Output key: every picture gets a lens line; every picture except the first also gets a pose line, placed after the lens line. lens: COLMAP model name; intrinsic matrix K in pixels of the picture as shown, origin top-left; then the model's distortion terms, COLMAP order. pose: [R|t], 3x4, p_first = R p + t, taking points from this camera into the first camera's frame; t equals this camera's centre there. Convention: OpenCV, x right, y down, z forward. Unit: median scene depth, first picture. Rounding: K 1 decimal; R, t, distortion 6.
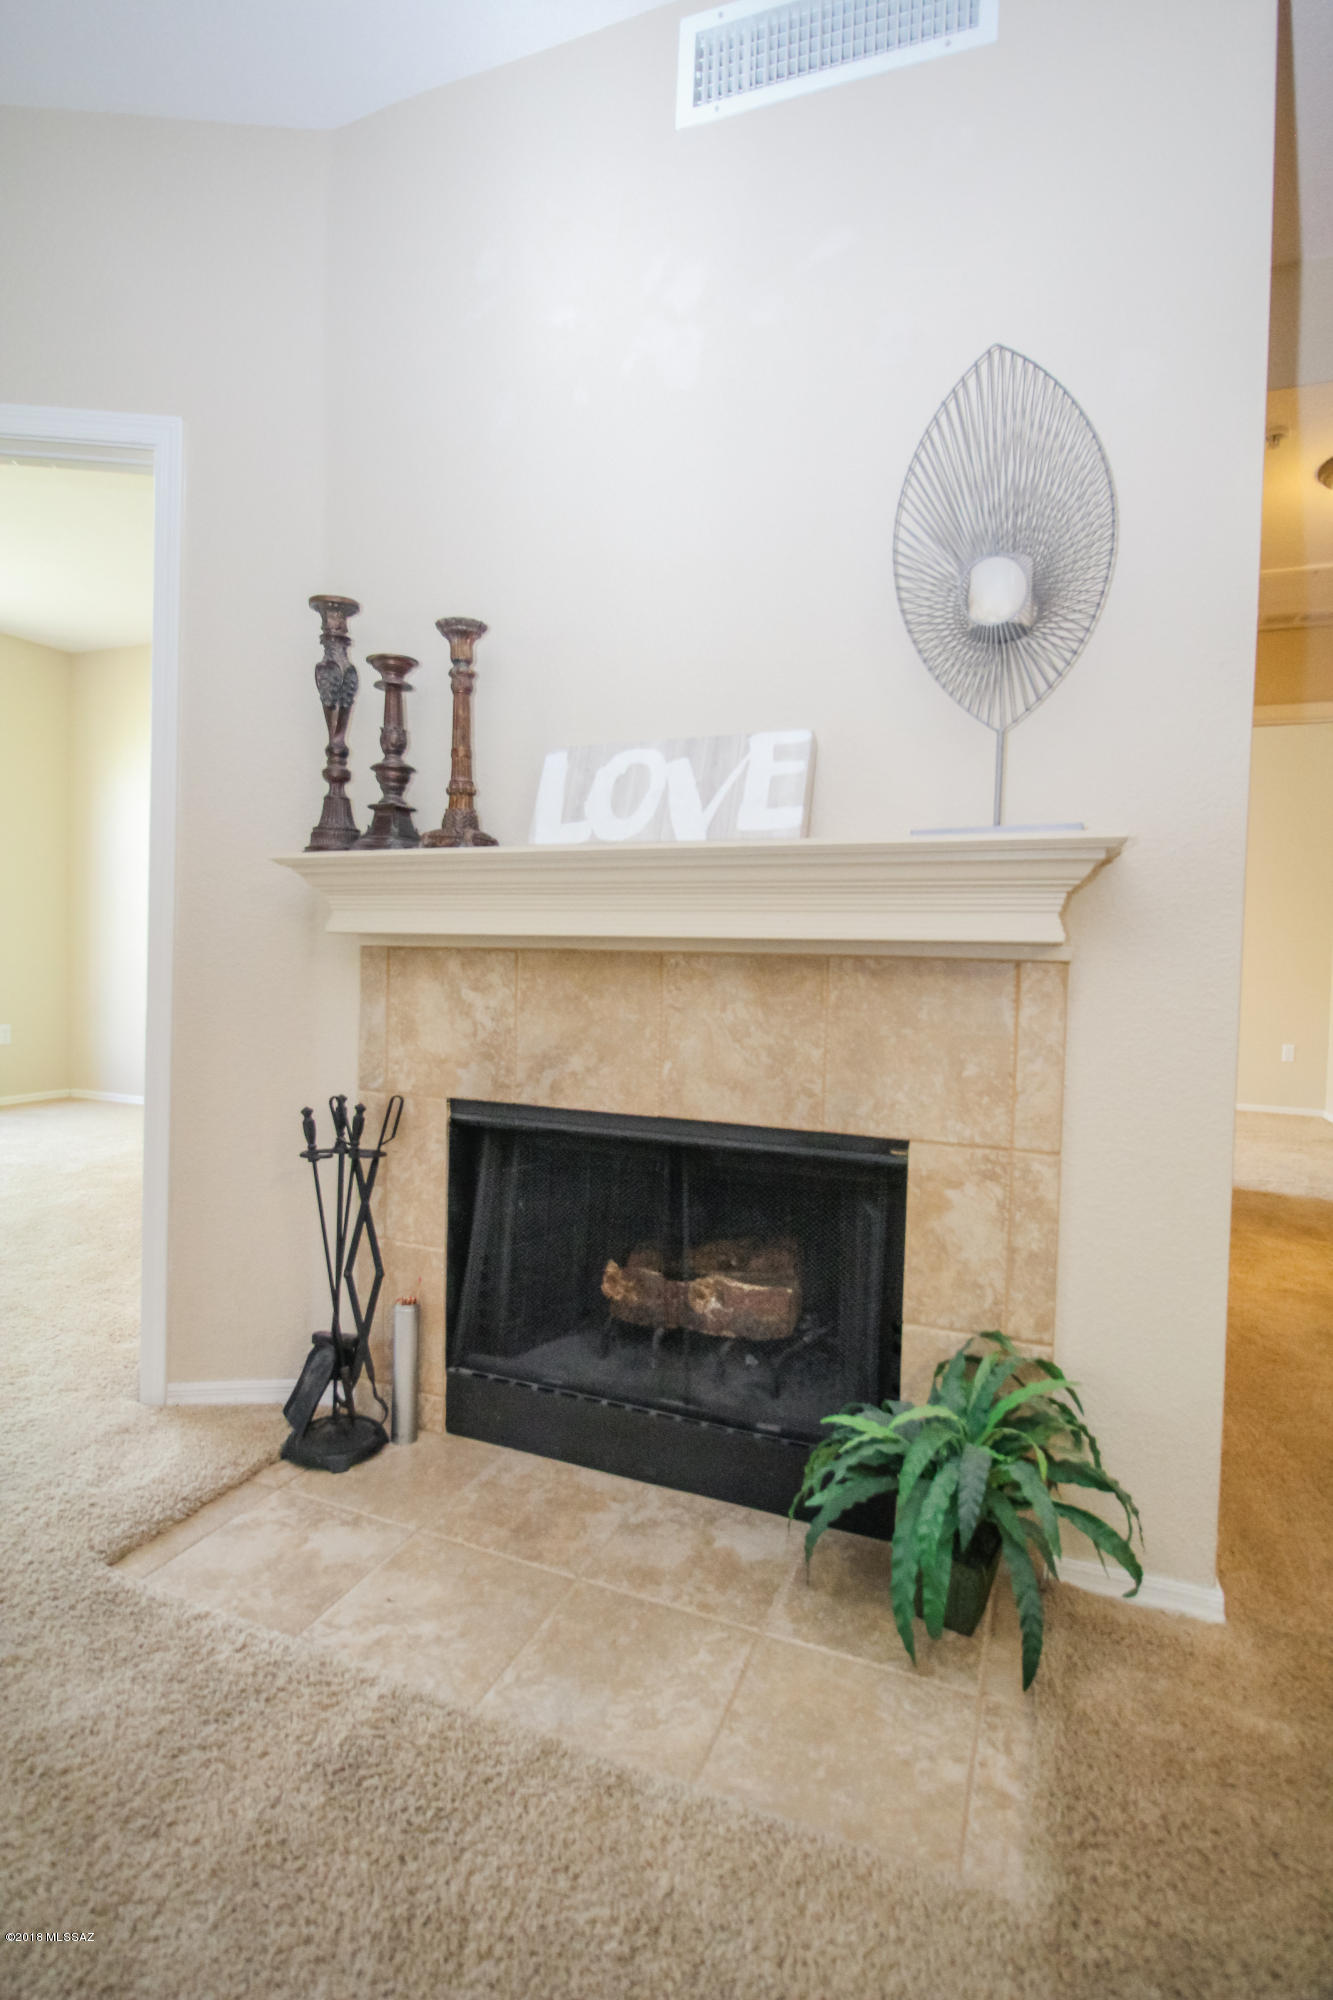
lens RADIAL K [[985.1, 0, 678.6], [0, 985.1, 993.2], [0, 0, 1]] dist [-0.004366, -0.007190]
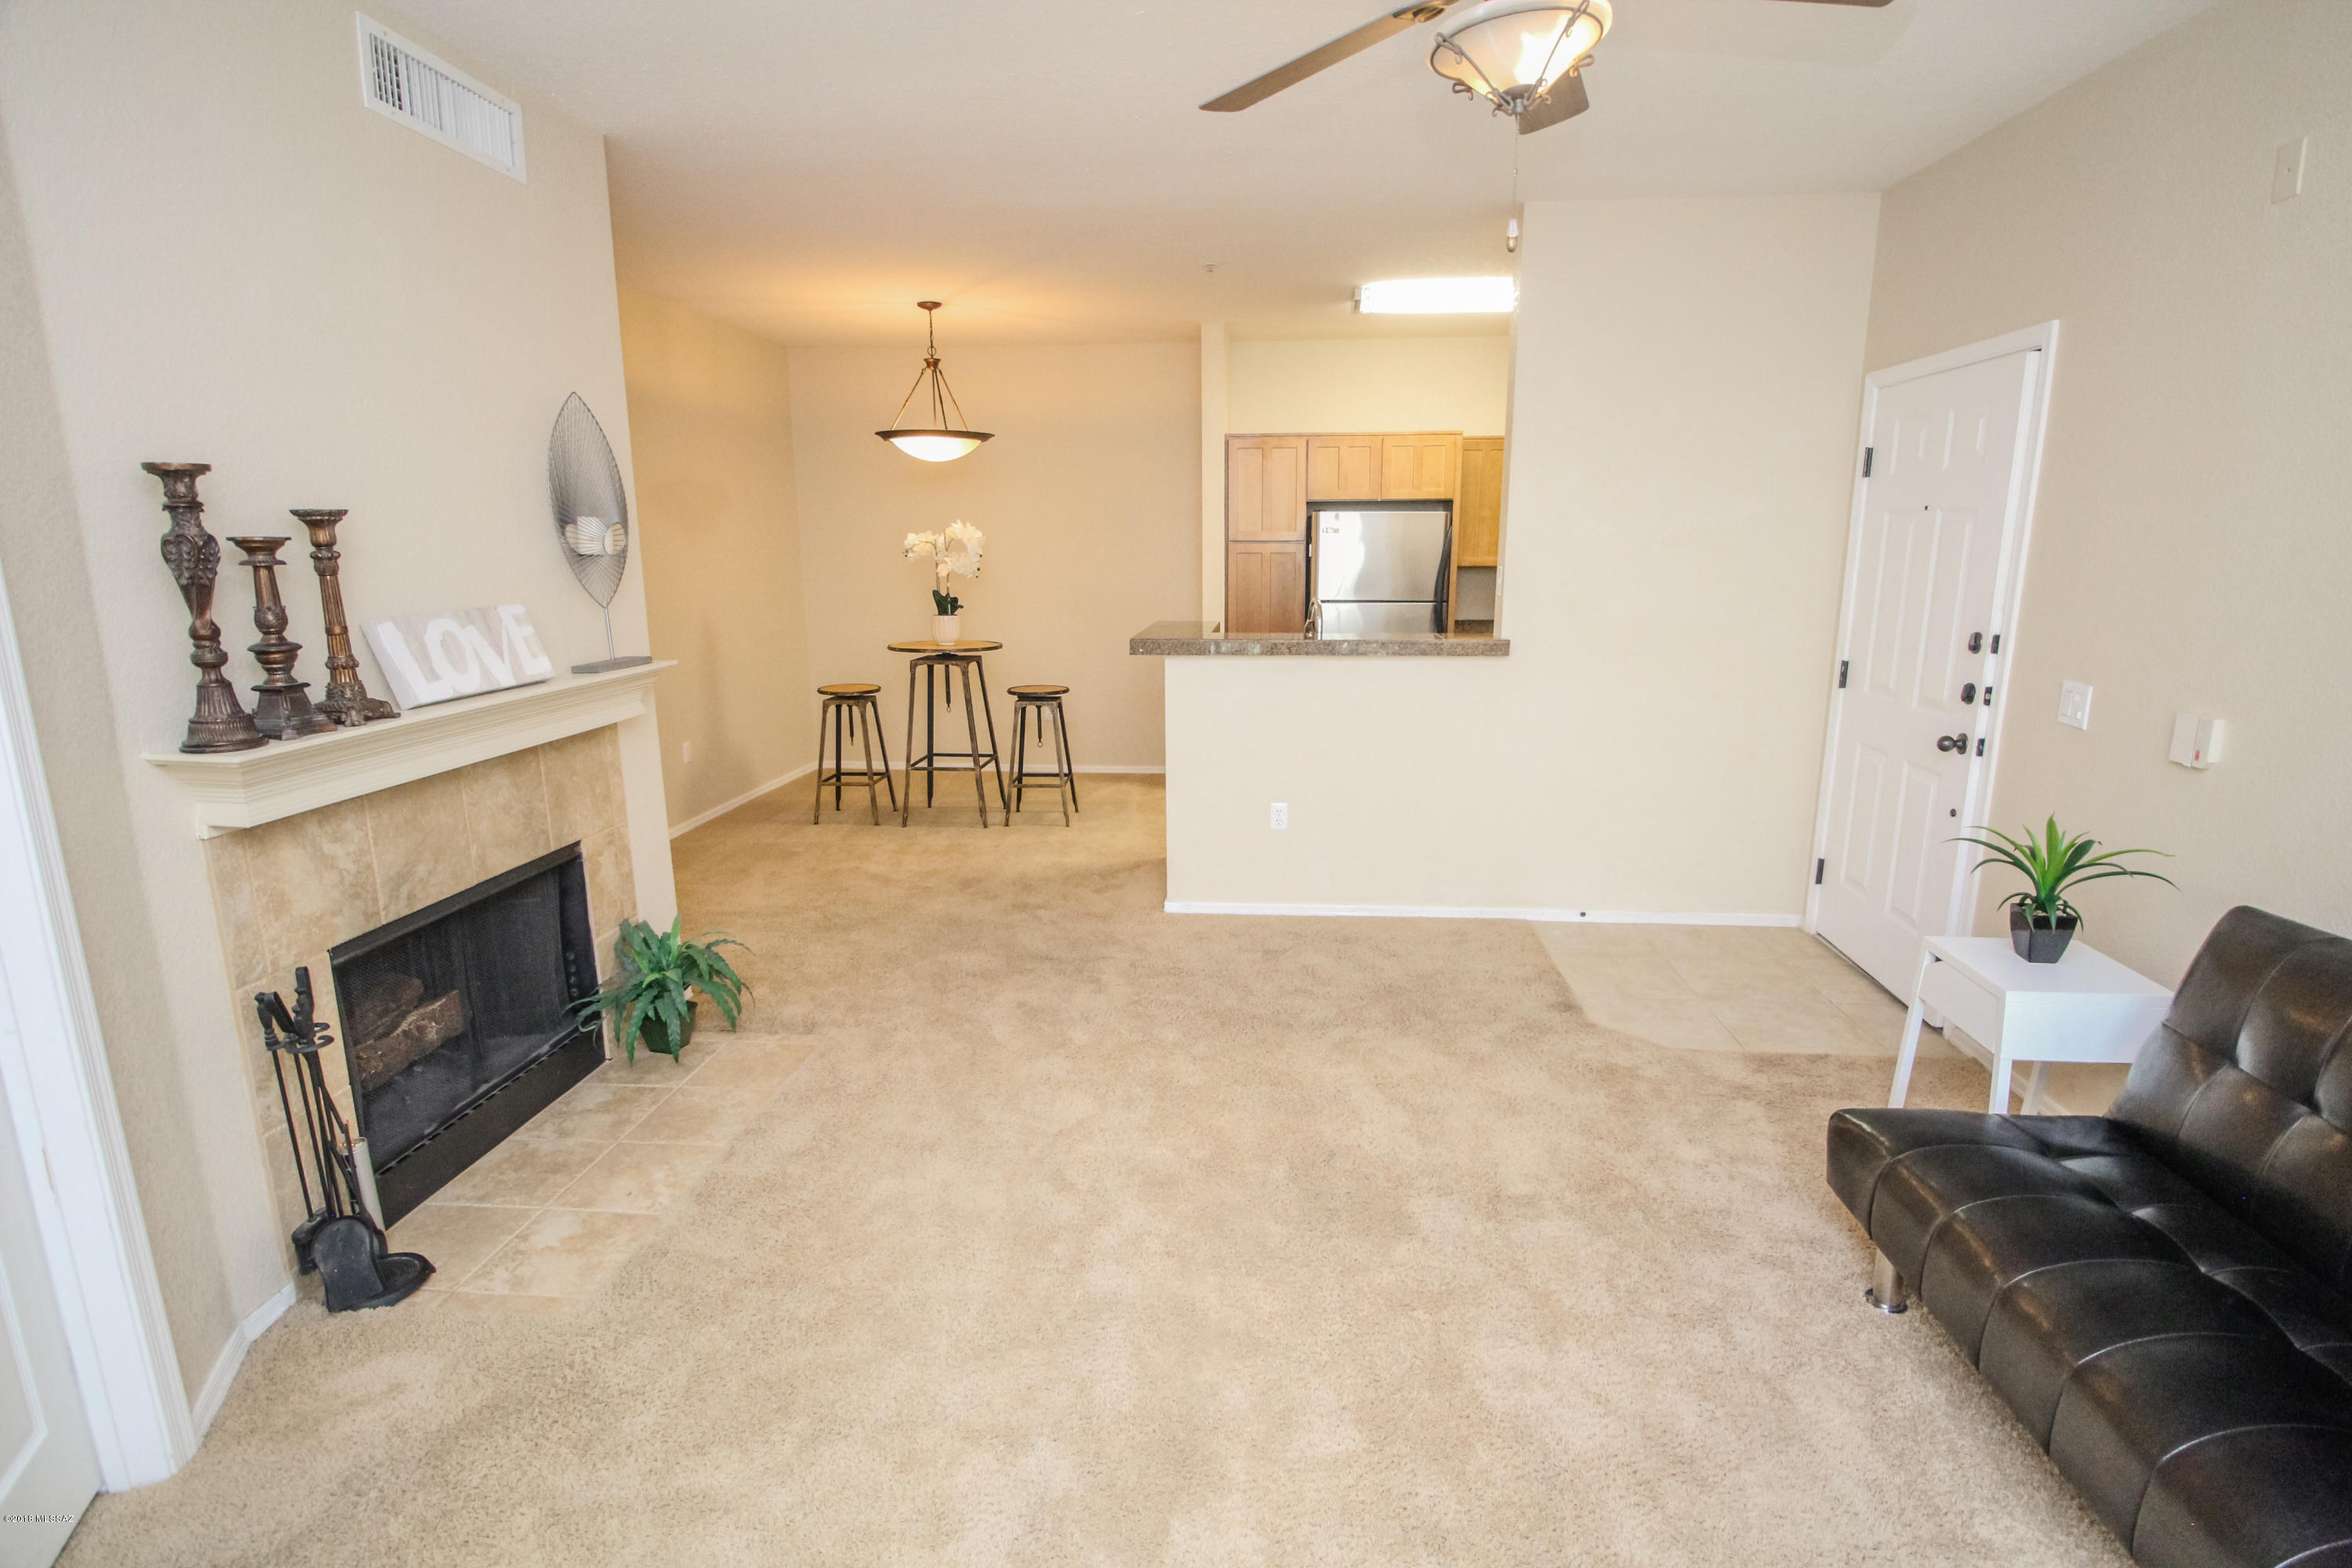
lens RADIAL K [[1158.5, 0, 1193.6], [0, 1158.5, 783.1], [0, 0, 1]] dist [-0.004366, -0.007190]
pose [[-0.298064, -0.221047, 0.928599, -1.700963], [0.040142, 0.969054, 0.243562, -0.346980], [-0.953702, 0.109872, -0.279967, 0.460000]]
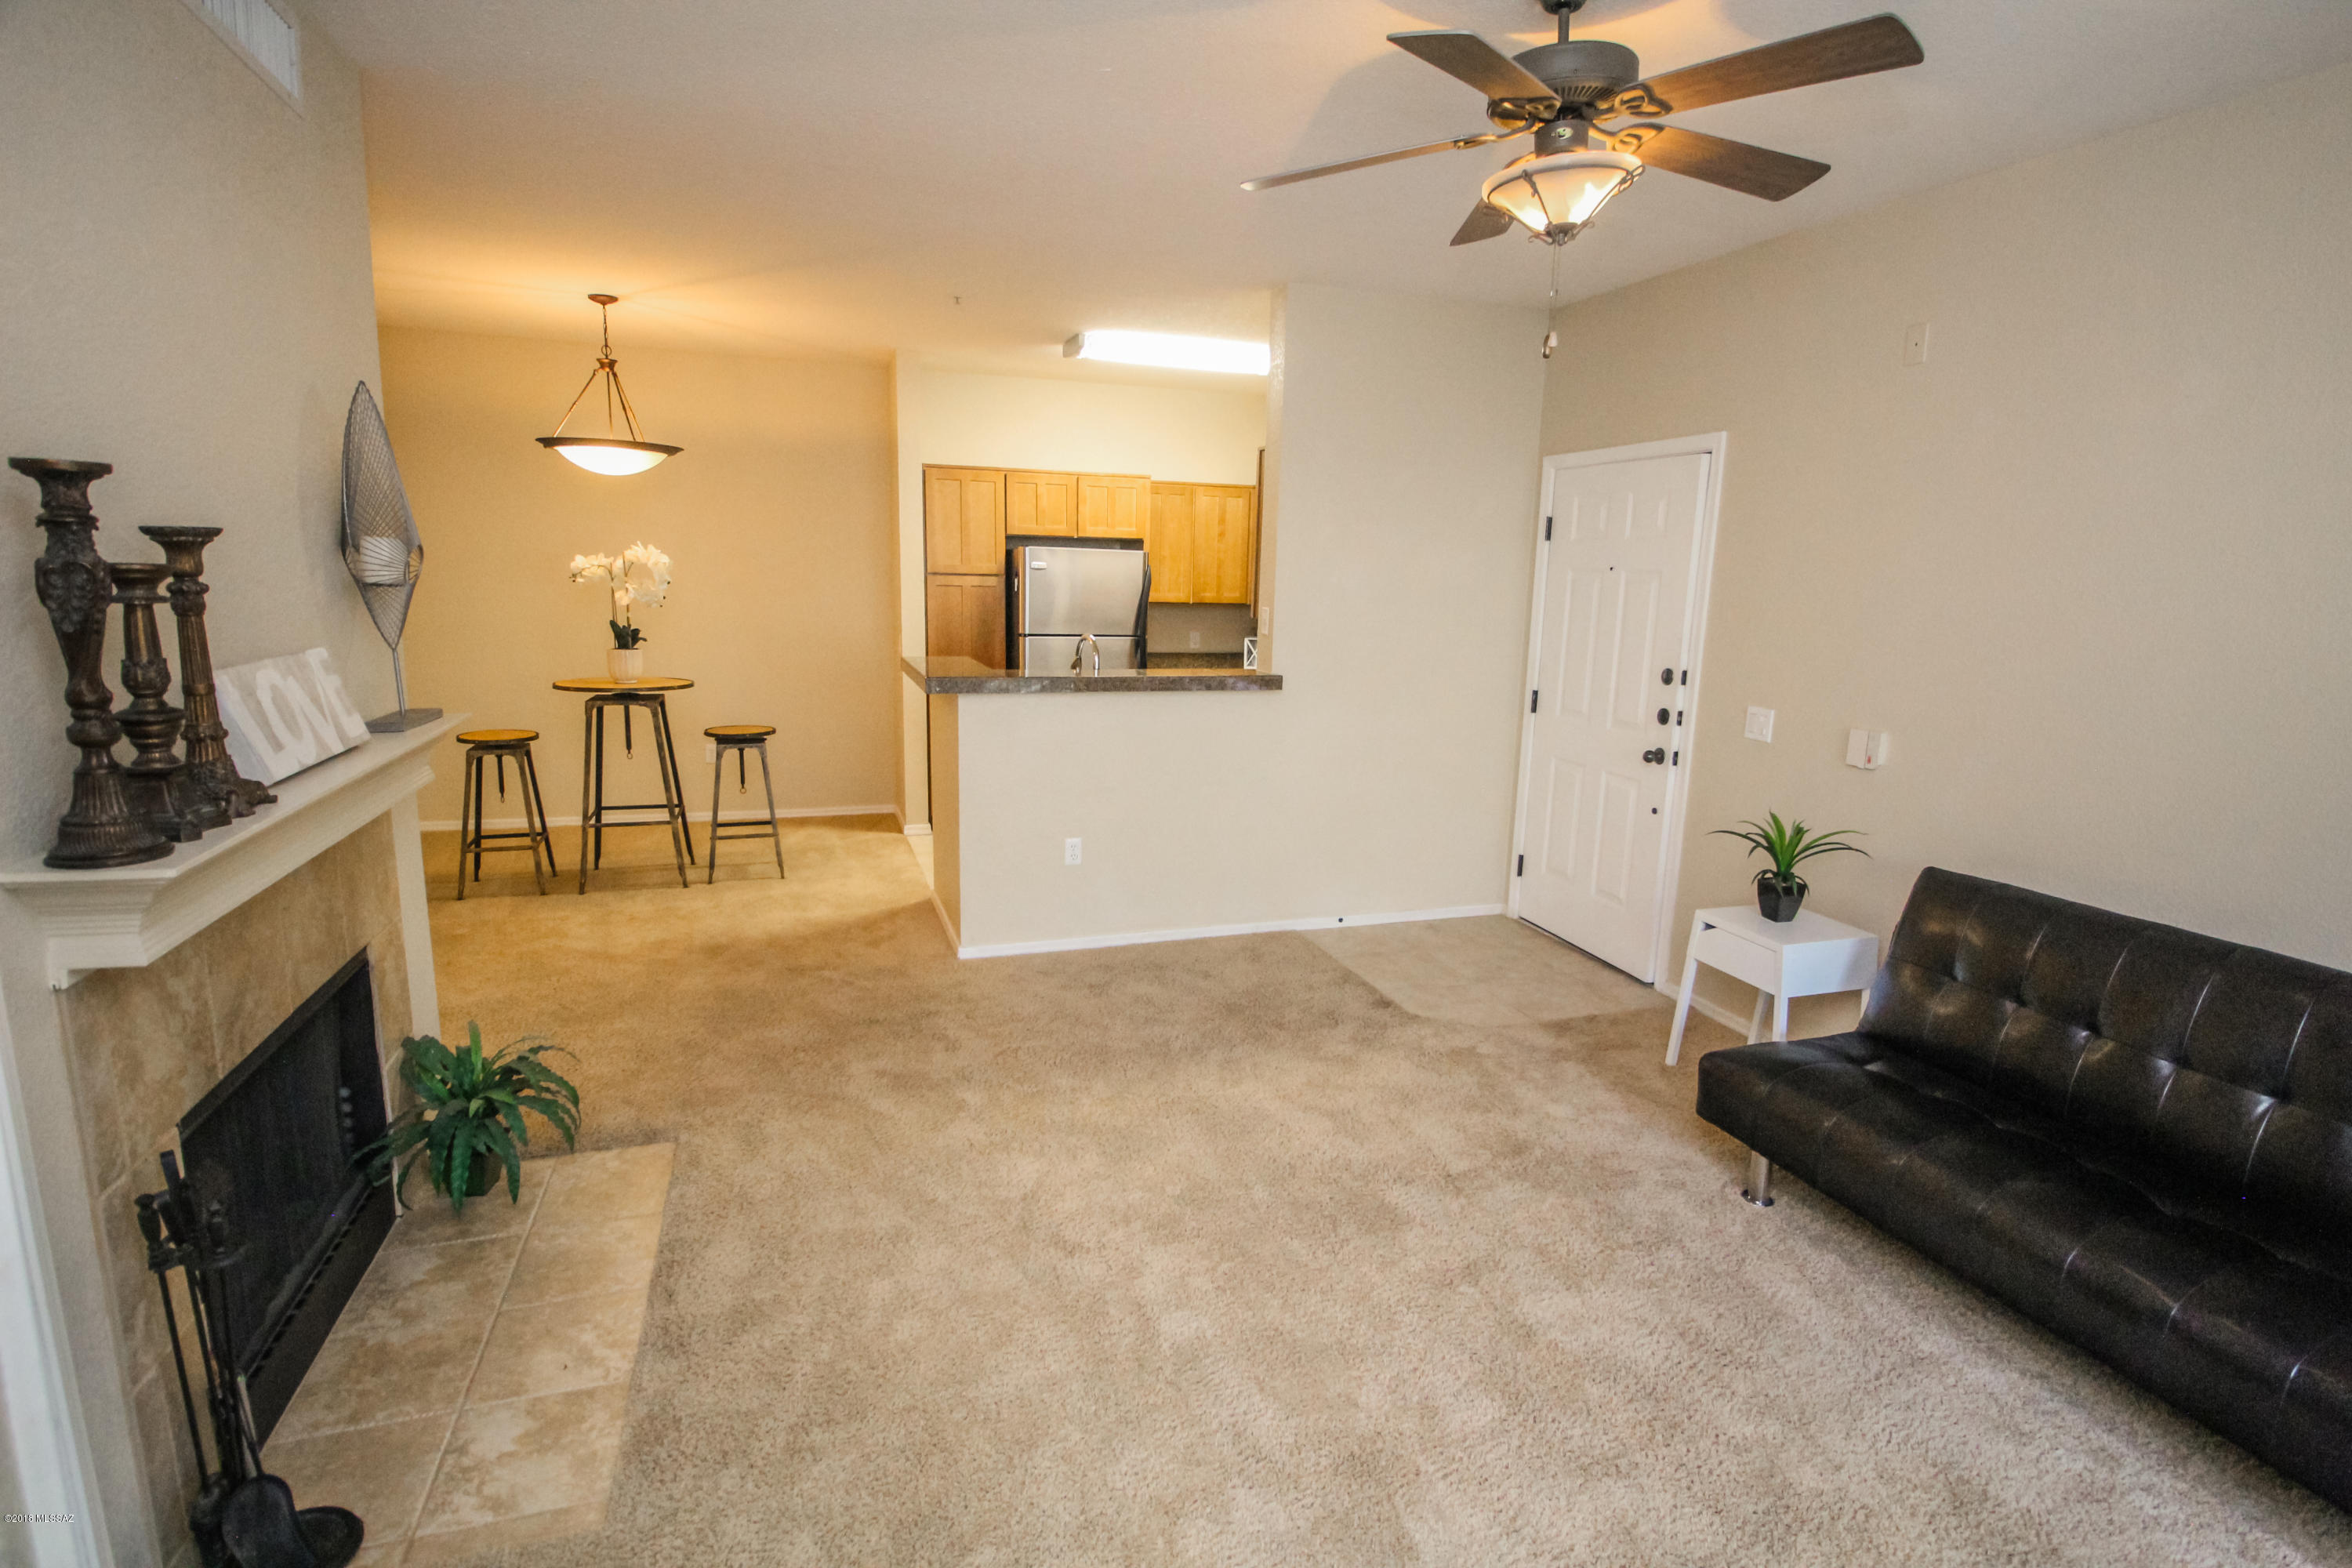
lens RADIAL K [[1158.5, 0, 1196.7], [0, 1158.5, 777.9], [0, 0, 1]] dist [-0.004366, -0.007190]
pose [[-0.658458, -0.174996, 0.731990, -1.442687], [-0.008273, 0.974217, 0.225463, -0.386071], [-0.752572, 0.142402, -0.642928, 0.981776]]
